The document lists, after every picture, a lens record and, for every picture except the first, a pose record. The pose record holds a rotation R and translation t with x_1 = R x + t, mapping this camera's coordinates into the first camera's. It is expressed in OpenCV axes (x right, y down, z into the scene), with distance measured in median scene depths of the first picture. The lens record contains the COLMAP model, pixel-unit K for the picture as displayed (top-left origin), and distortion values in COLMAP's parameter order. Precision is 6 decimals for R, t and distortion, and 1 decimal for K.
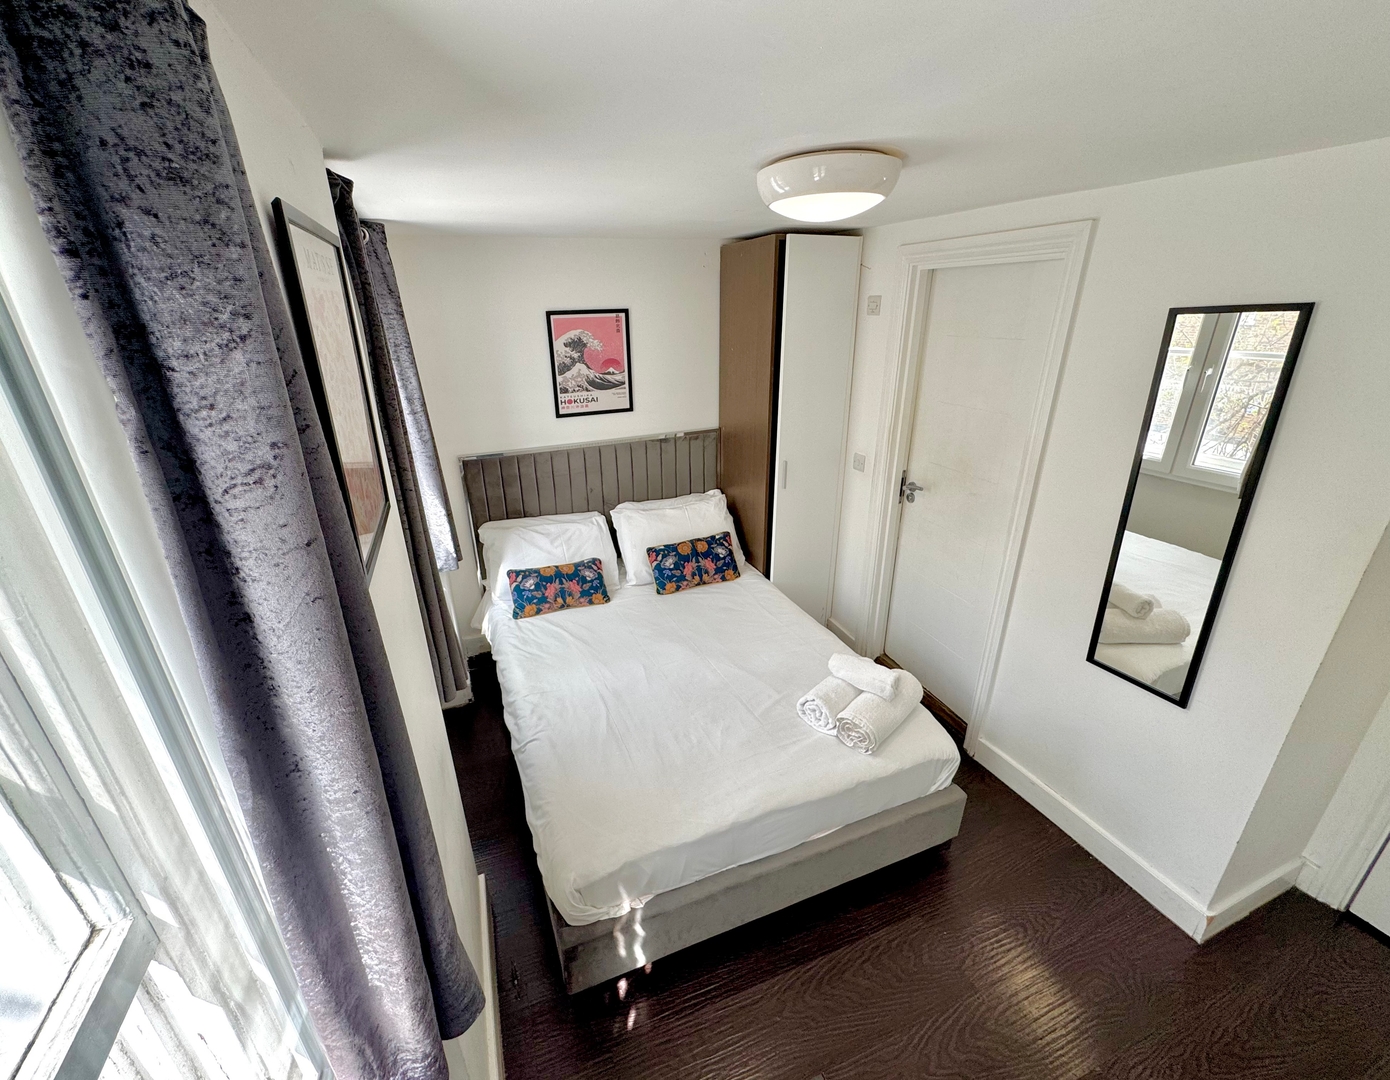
lens RADIAL K [[581.0, 0, 685.5], [0, 581.0, 537.5], [0, 0, 1]] dist [-0.008490, 0.000040]
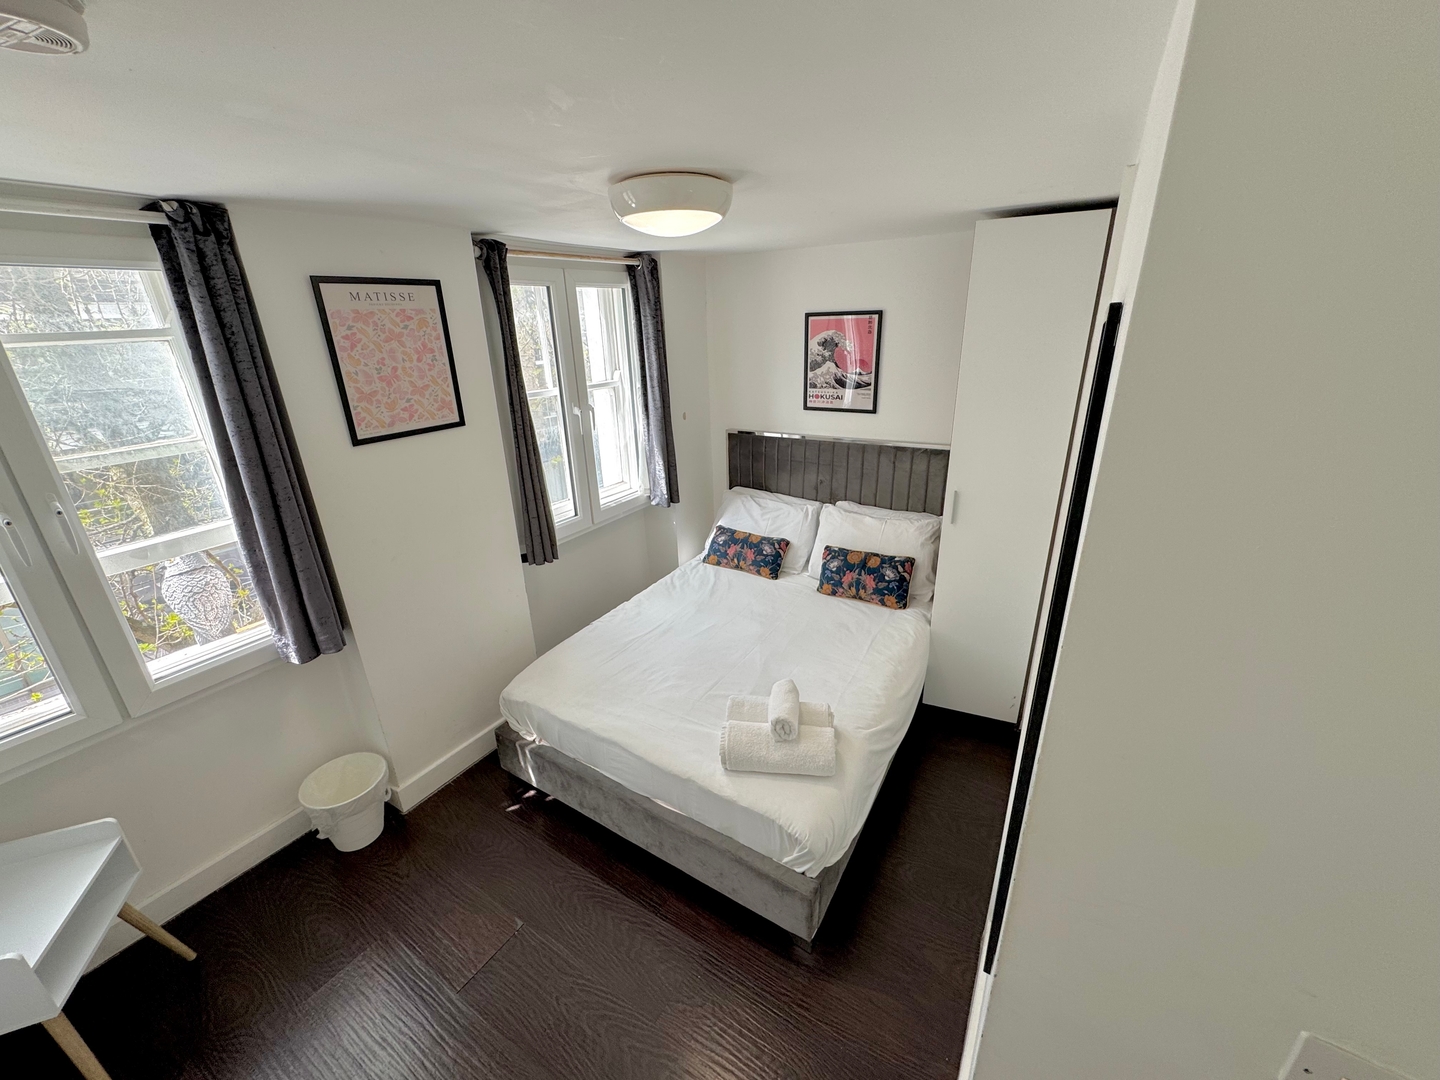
lens RADIAL K [[581.1, 0, 710.8], [0, 581.1, 538.4], [0, 0, 1]] dist [0.003591, -0.000073]
pose [[0.593142, 0.293777, -0.749585, 0.581331], [-0.279915, 0.948214, 0.150129, -0.091051], [0.754871, 0.120772, 0.644658, 0.183984]]
